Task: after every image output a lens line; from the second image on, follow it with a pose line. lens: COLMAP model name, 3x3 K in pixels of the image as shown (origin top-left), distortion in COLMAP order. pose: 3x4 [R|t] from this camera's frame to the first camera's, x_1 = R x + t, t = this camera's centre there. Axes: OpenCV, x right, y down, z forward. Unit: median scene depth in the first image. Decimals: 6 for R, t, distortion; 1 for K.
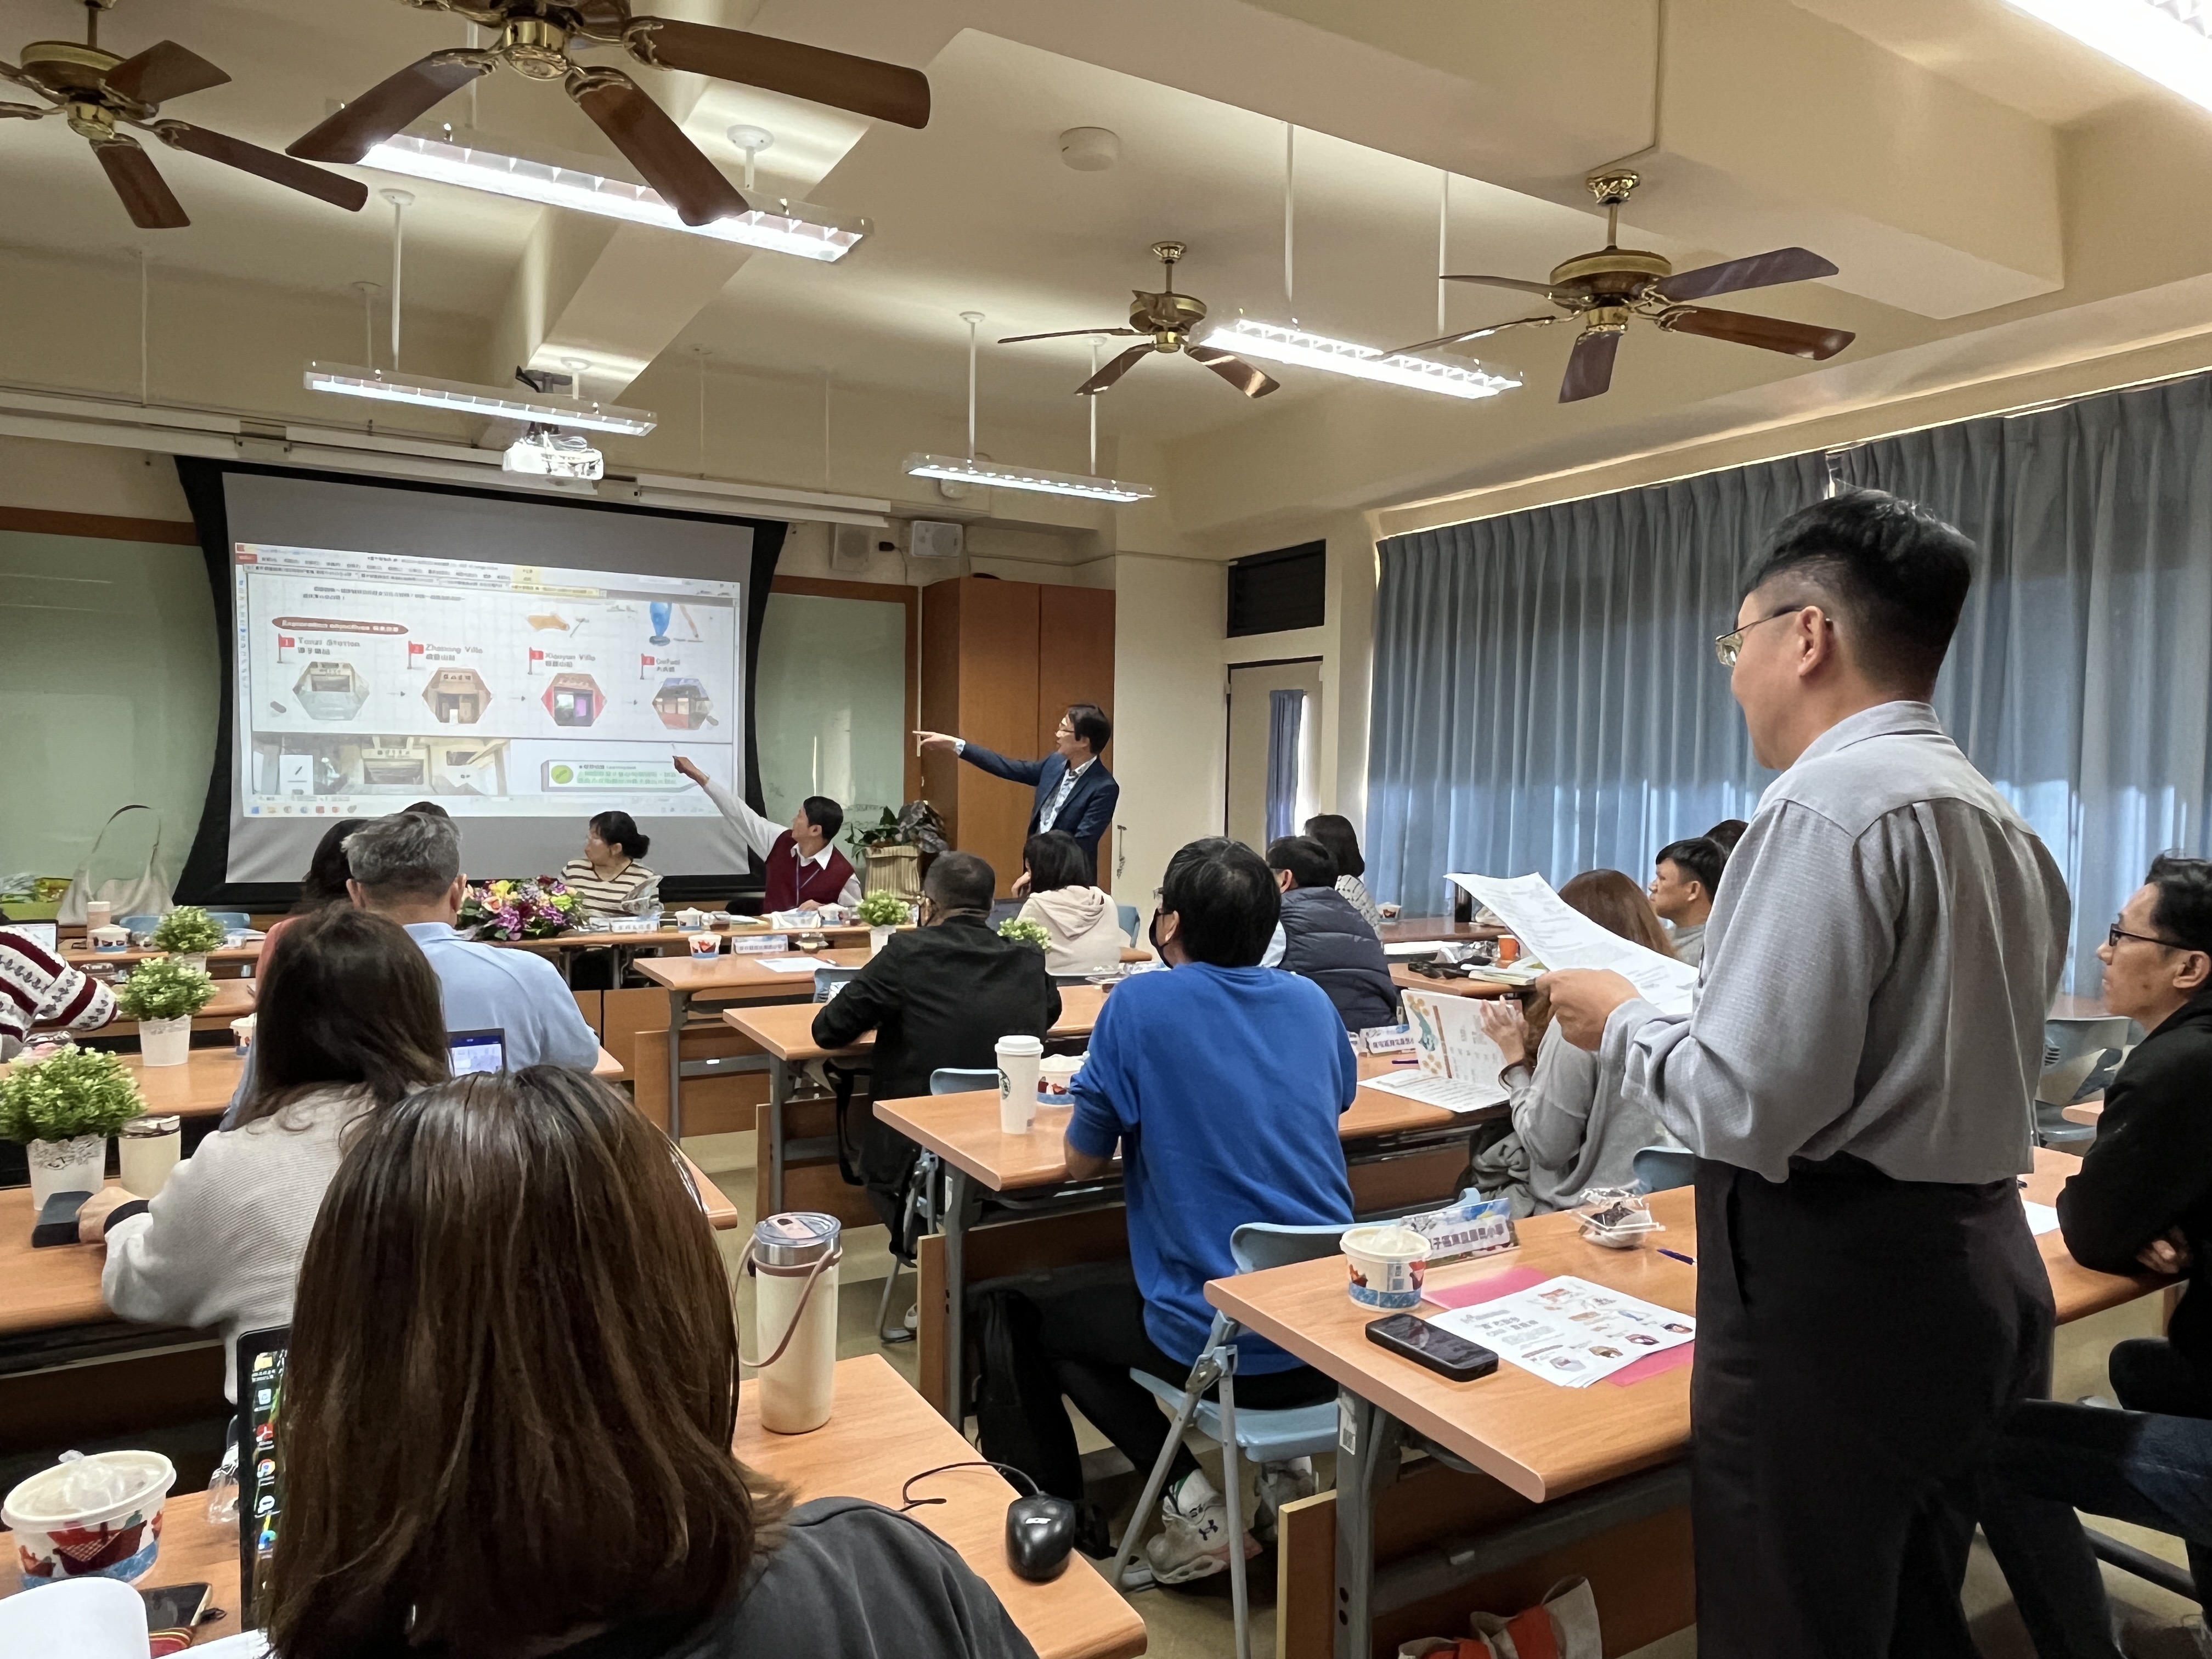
lens RADIAL K [[1408.1, 0, 1106.0], [0, 1408.1, 829.5], [0, 0, 1]] dist [-0.002793, -0.001973]
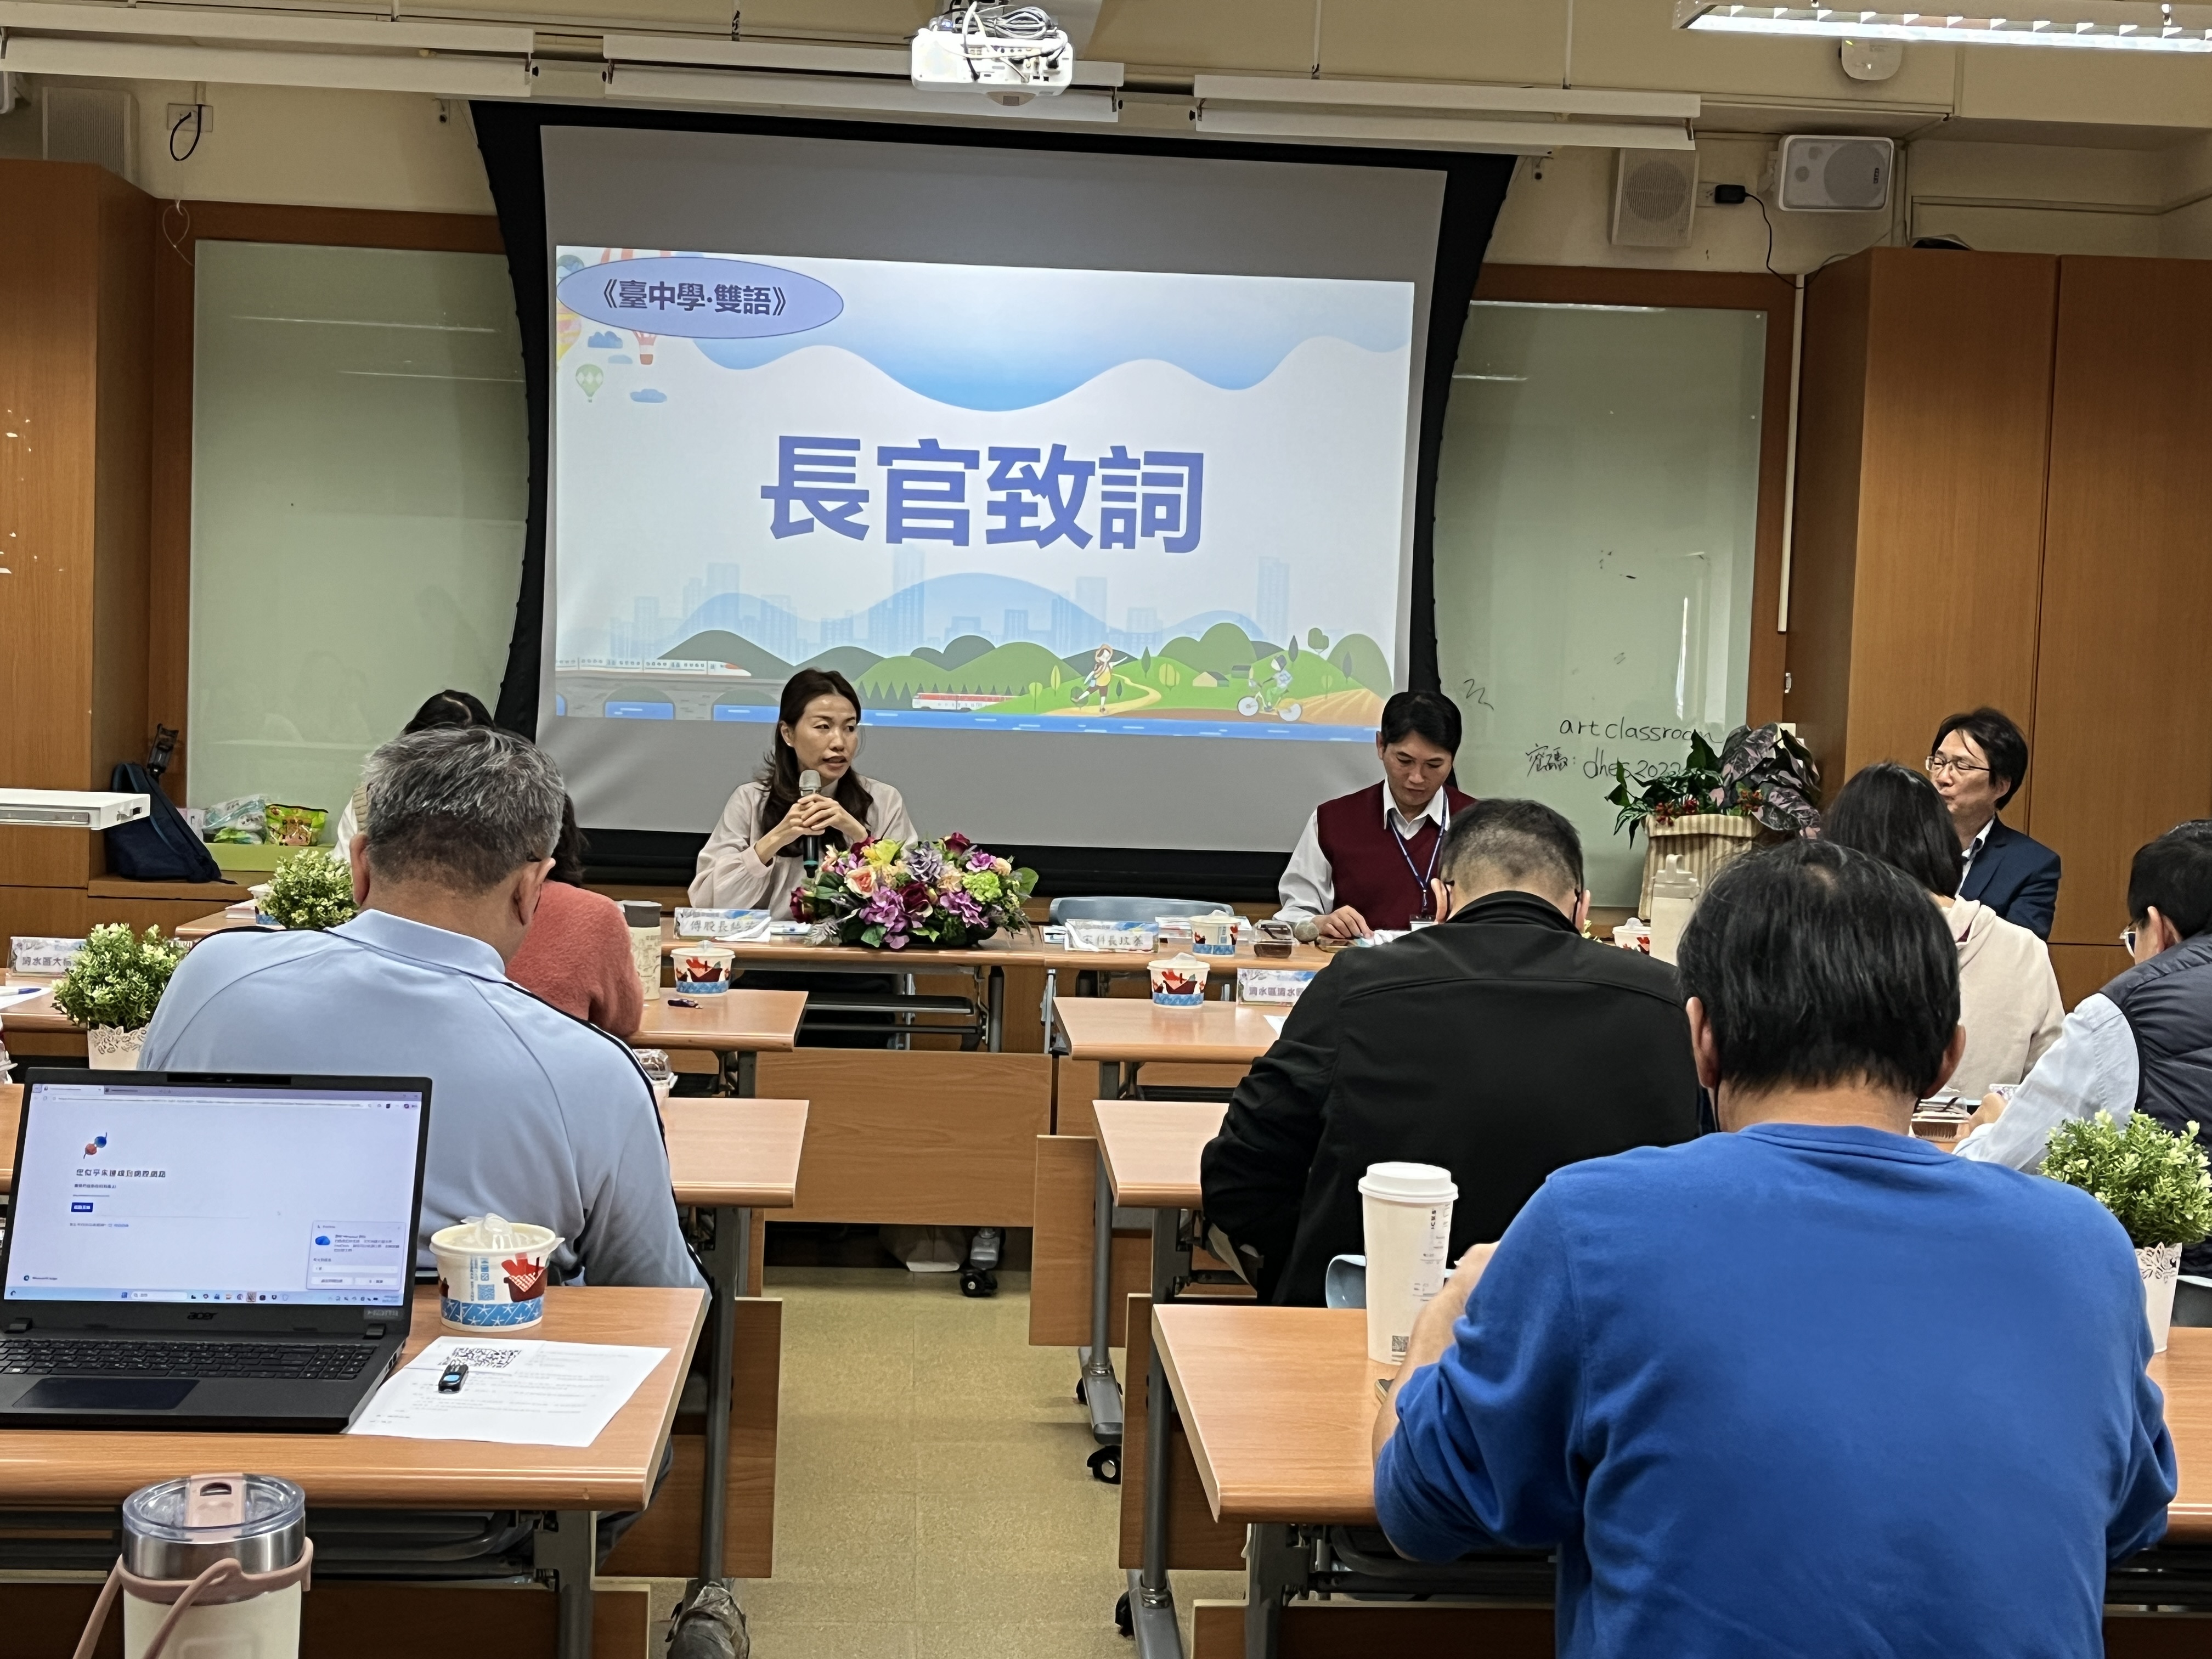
lens RADIAL K [[2749.9, 0, 1106.0], [0, 2749.9, 829.5], [0, 0, 1]] dist [0.153977, -0.538544]
pose [[0.896348, 0.043375, -0.441225, 0.110728], [-0.037358, 0.999053, 0.022319, 0.004651], [0.441775, -0.003523, 0.897119, 0.067195]]
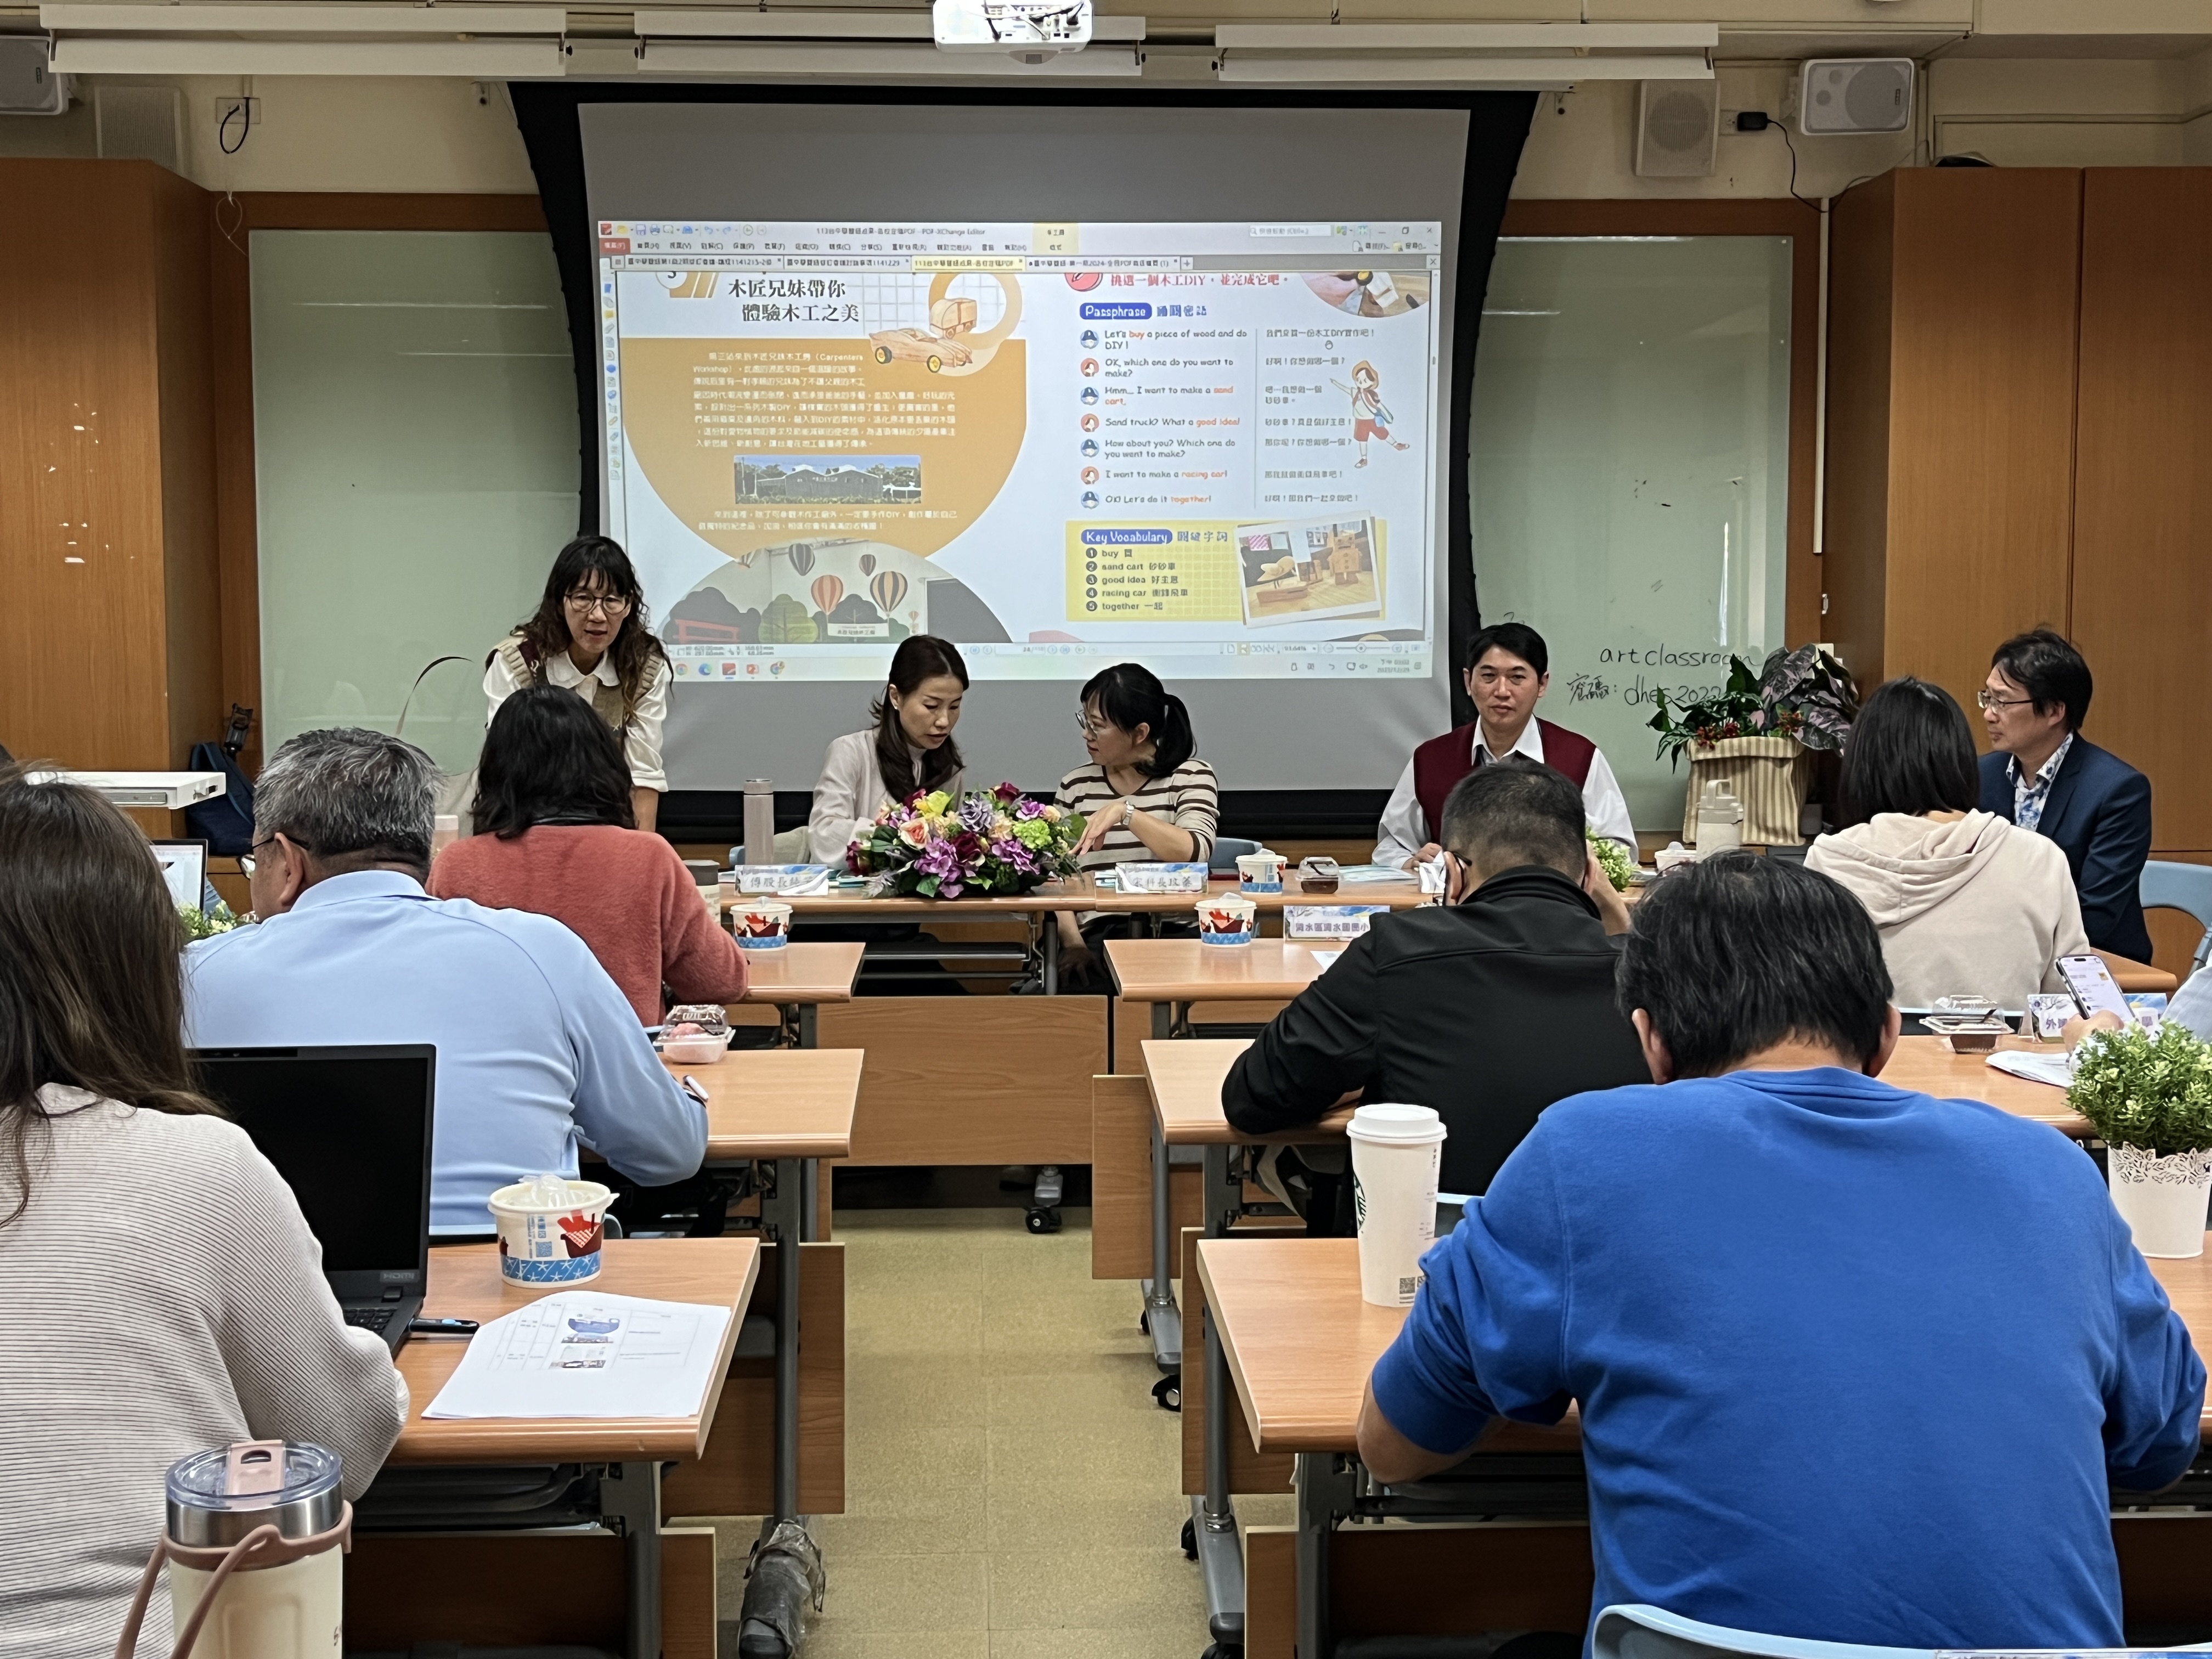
lens RADIAL K [[2685.0, 0, 1094.1], [0, 2685.0, 834.0], [0, 0, 1]] dist [0.142988, -0.499043]
pose [[0.884955, 0.021890, -0.465161, 0.114055], [-0.000762, 0.998961, 0.045561, 0.003887], [0.465675, -0.039965, 0.884053, 0.073009]]
